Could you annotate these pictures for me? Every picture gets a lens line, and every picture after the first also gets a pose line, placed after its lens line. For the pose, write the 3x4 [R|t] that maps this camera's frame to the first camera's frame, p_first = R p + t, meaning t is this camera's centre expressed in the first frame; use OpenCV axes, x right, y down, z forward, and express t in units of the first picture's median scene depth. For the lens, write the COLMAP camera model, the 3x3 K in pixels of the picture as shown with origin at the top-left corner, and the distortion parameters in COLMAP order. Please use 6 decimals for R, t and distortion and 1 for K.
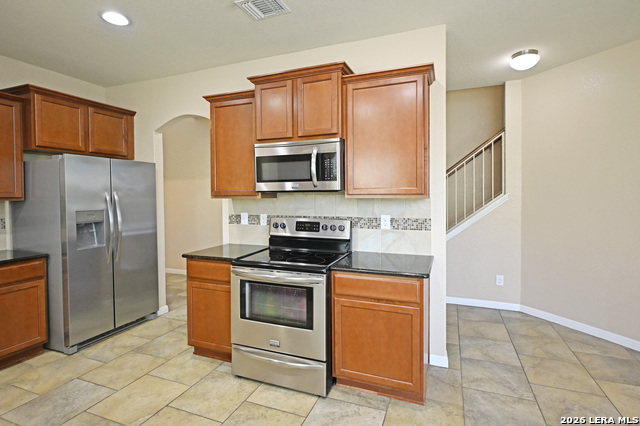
lens RADIAL K [[321.7, 0, 319.6], [0, 321.7, 195.7], [0, 0, 1]] dist [0.001271, 0.000636]
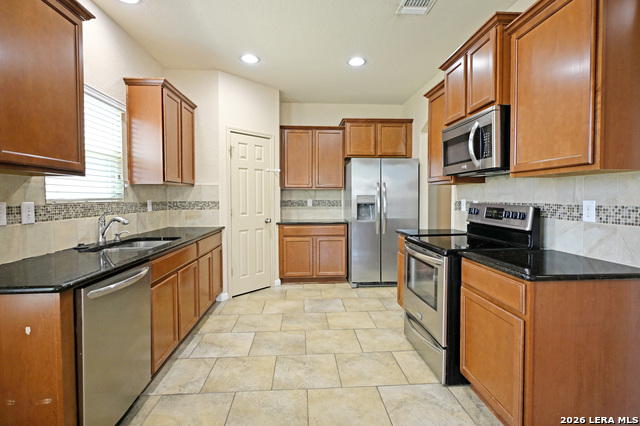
lens RADIAL K [[318.9, 0, 323.2], [0, 318.9, 201.1], [0, 0, 1]] dist [0.001958, 0.000893]
pose [[0.438845, 0.019061, -0.898361, 0.555313], [-0.006330, 0.999816, 0.018121, 0.051635], [0.898541, -0.002266, 0.438885, 0.208978]]
